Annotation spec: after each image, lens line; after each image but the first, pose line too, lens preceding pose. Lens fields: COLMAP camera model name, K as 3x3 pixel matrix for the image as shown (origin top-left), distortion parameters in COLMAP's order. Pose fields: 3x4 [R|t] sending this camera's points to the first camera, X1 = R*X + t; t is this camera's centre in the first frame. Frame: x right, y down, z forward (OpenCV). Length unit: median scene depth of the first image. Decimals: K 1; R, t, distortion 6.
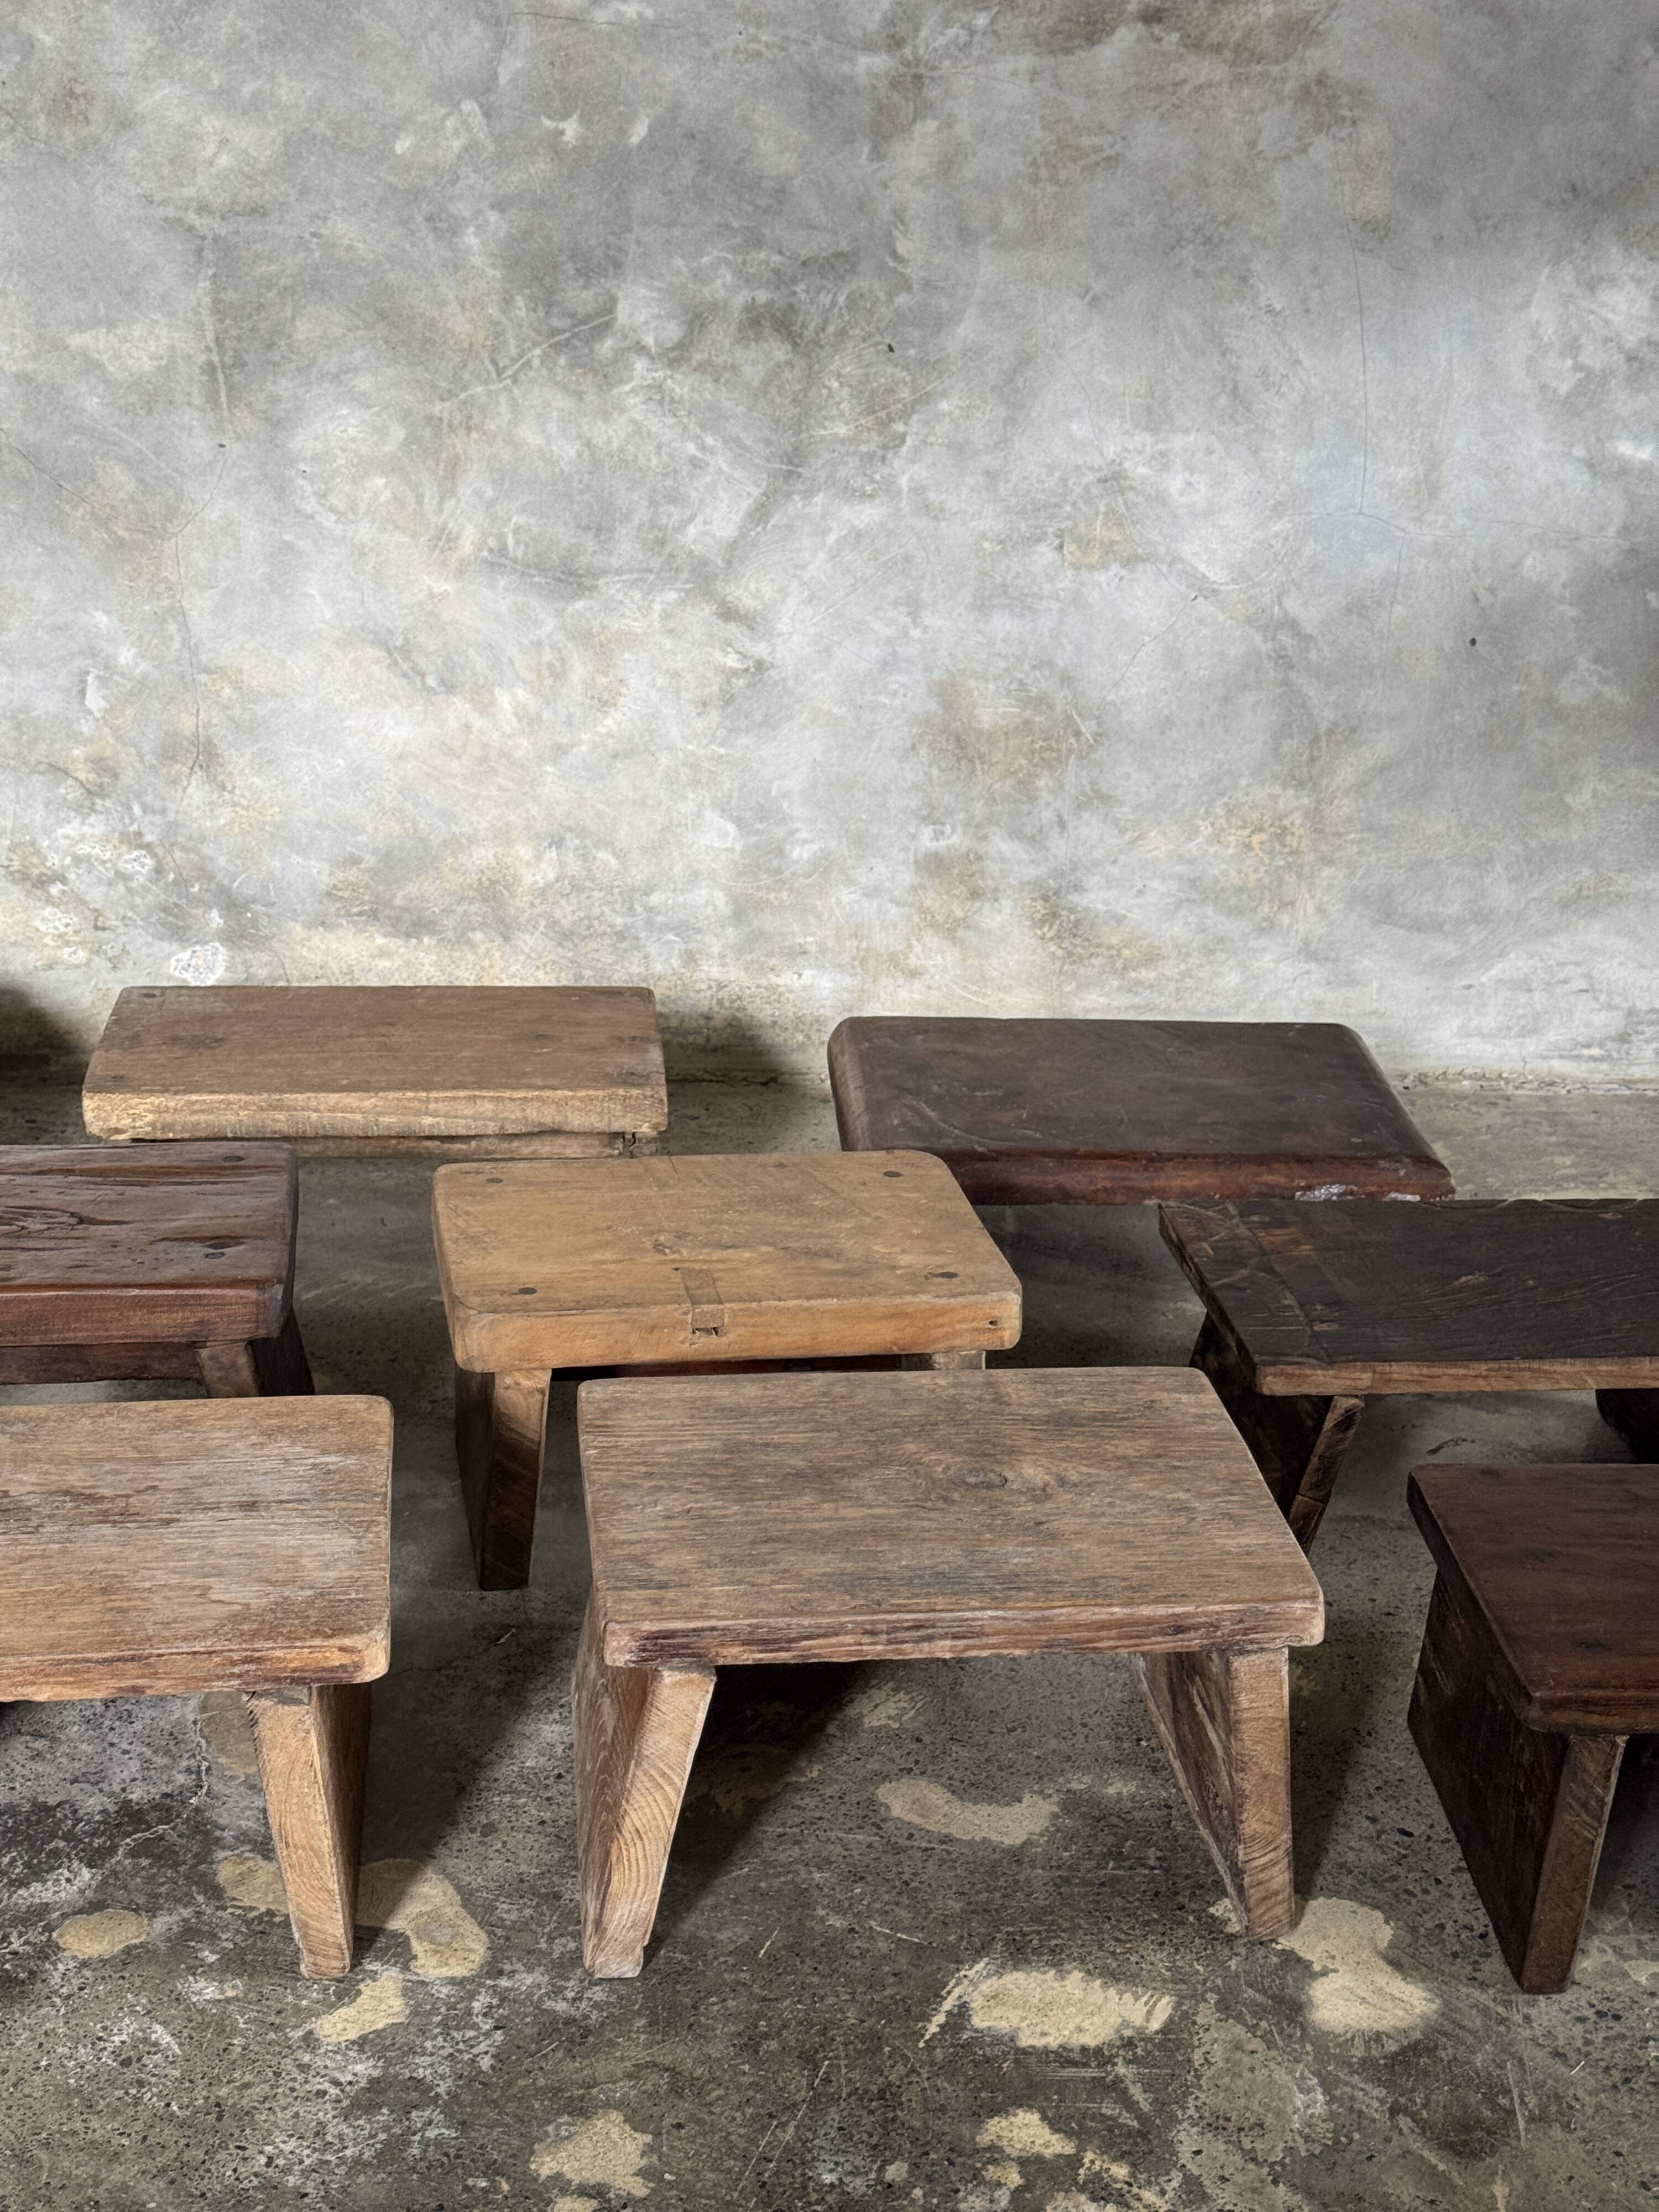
lens RADIAL K [[3119.2, 0, 872.7], [0, 3119.2, 1130.3], [0, 0, 1]] dist [0.114072, 0.000000]
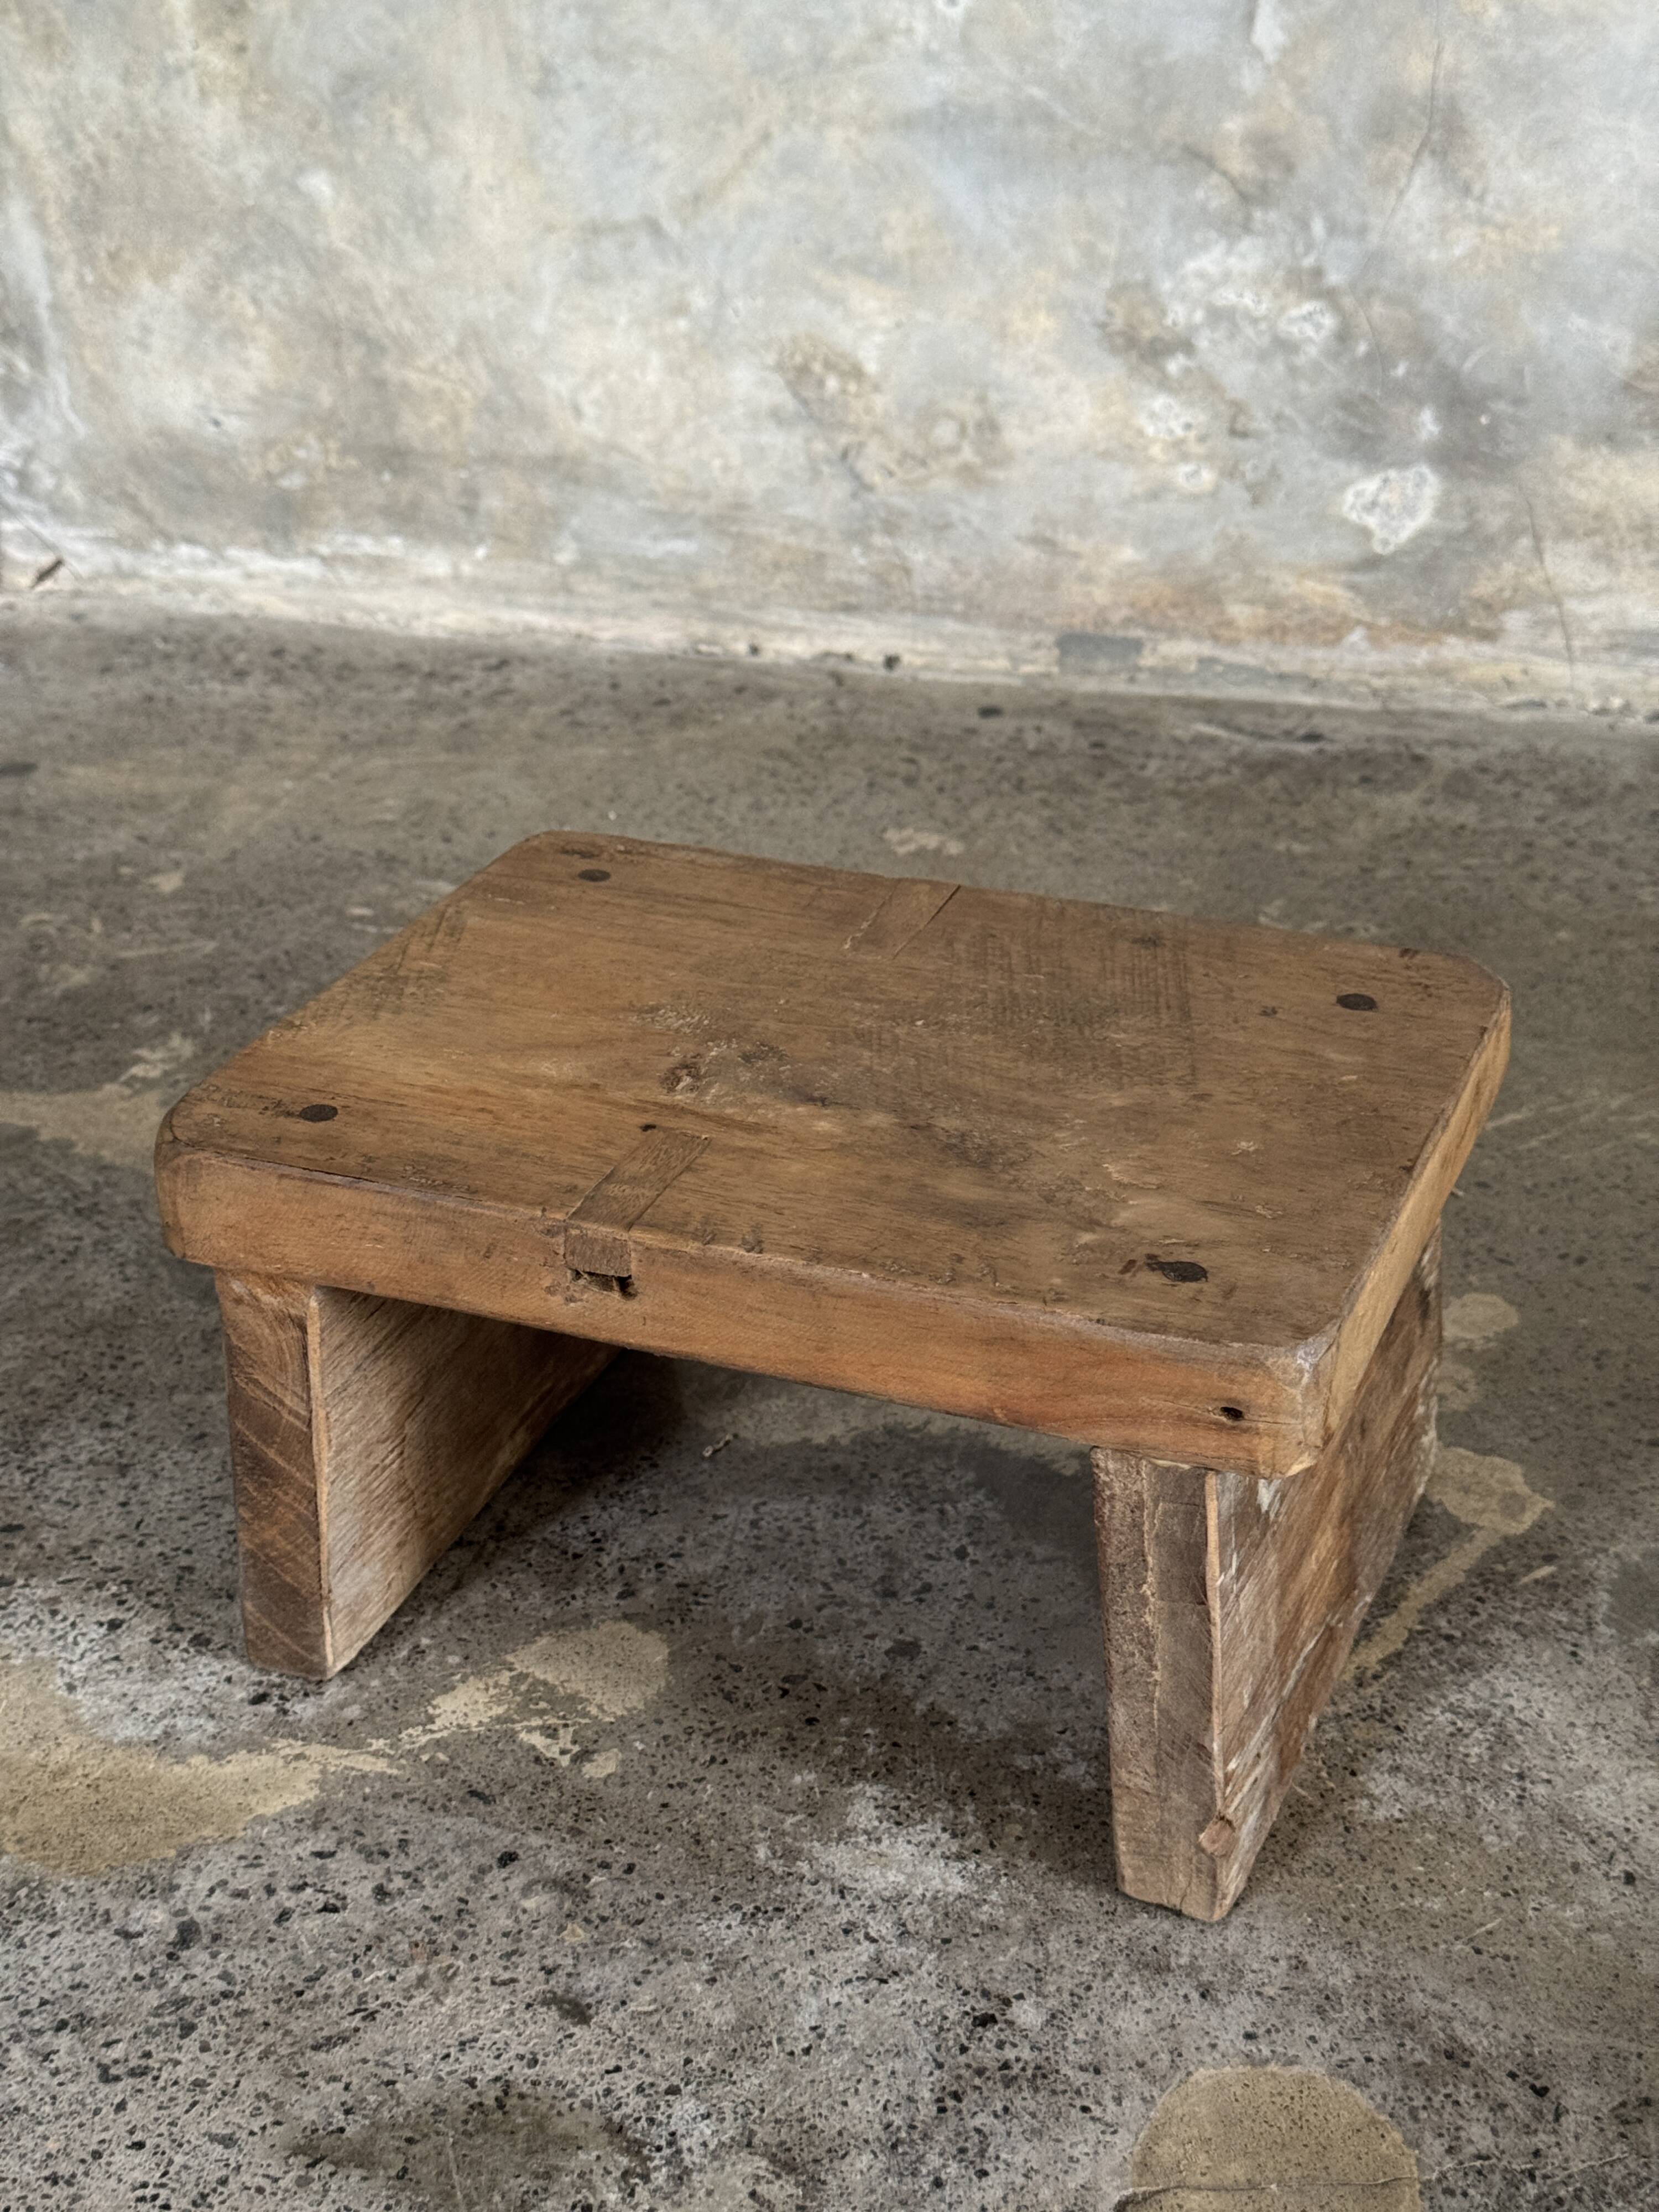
lens RADIAL K [[3119.2, 0, 809.2], [0, 3119.2, 1121.0], [0, 0, 1]] dist [0.114072, 0.000000]
pose [[0.913025, 0.130624, -0.386422, -0.069548], [-0.078491, 0.985896, 0.147811, -0.016504], [0.400280, -0.104625, 0.910401, 0.401175]]
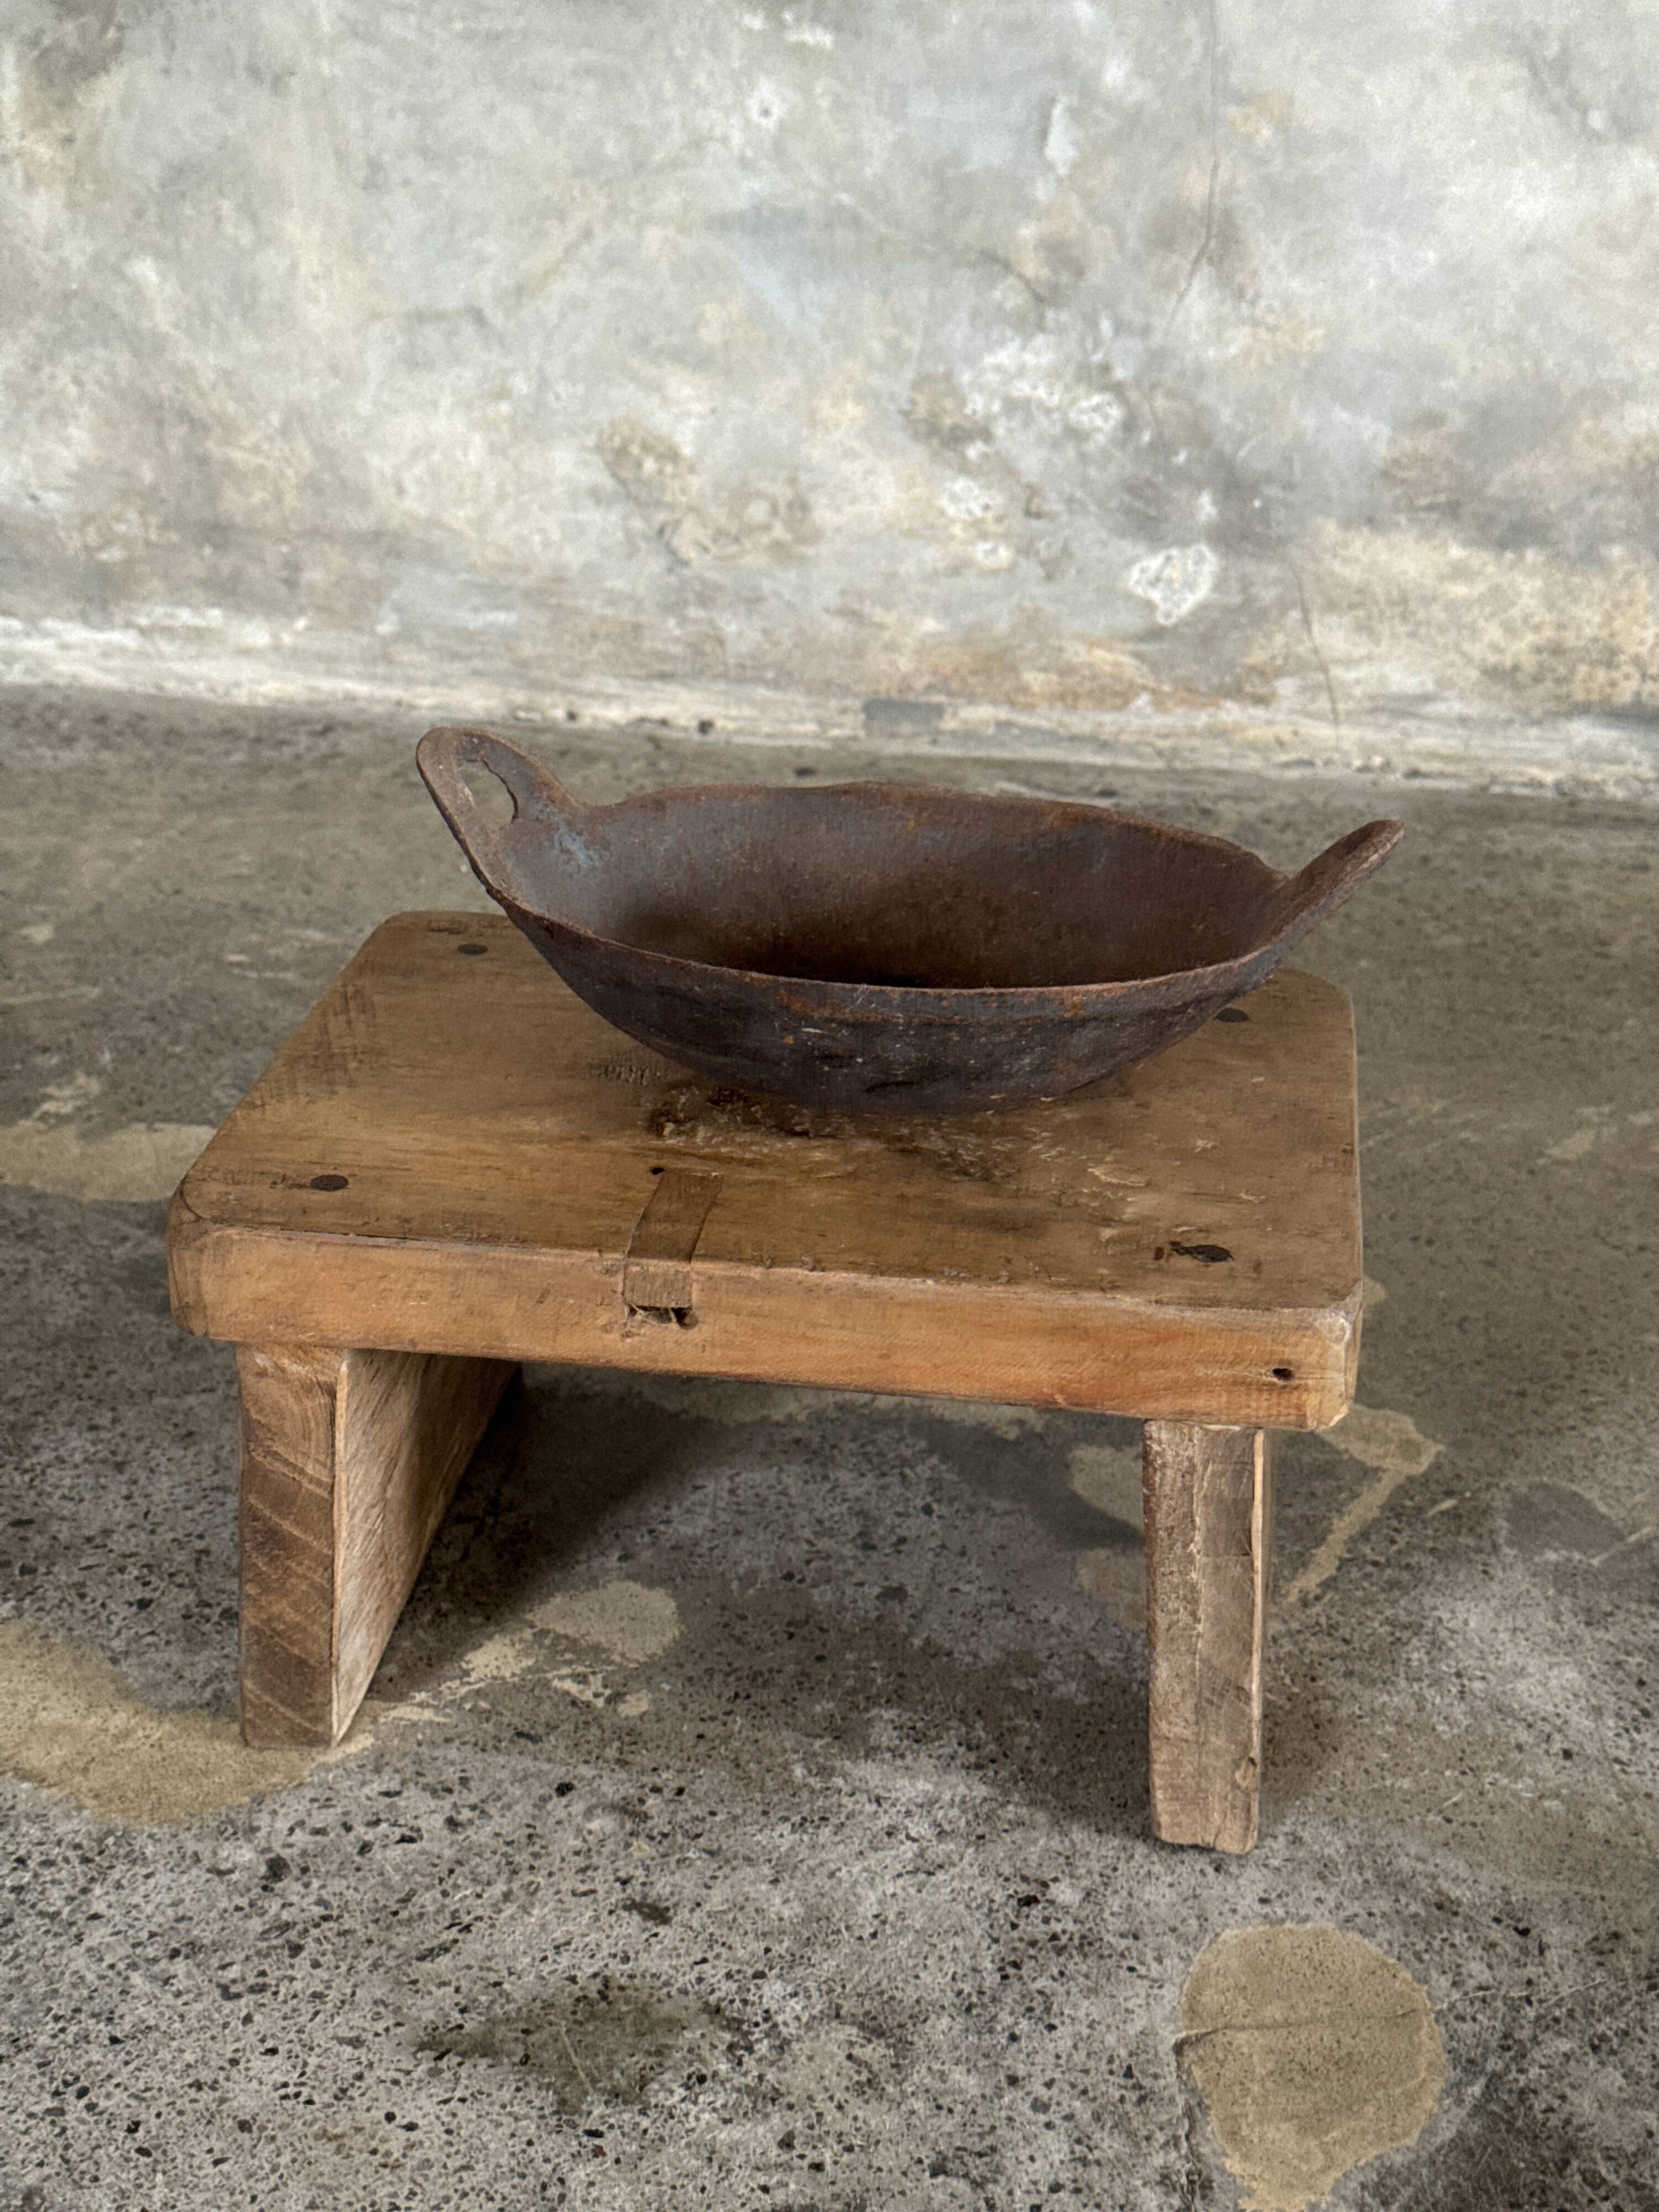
lens RADIAL K [[3119.2, 0, 826.9], [0, 3119.2, 1106.9], [0, 0, 1]] dist [0.114072, 0.000000]
pose [[0.959016, 0.097623, -0.266005, -0.101388], [-0.073706, 0.992406, 0.098481, -0.002329], [0.273599, -0.074839, 0.958928, 0.351387]]
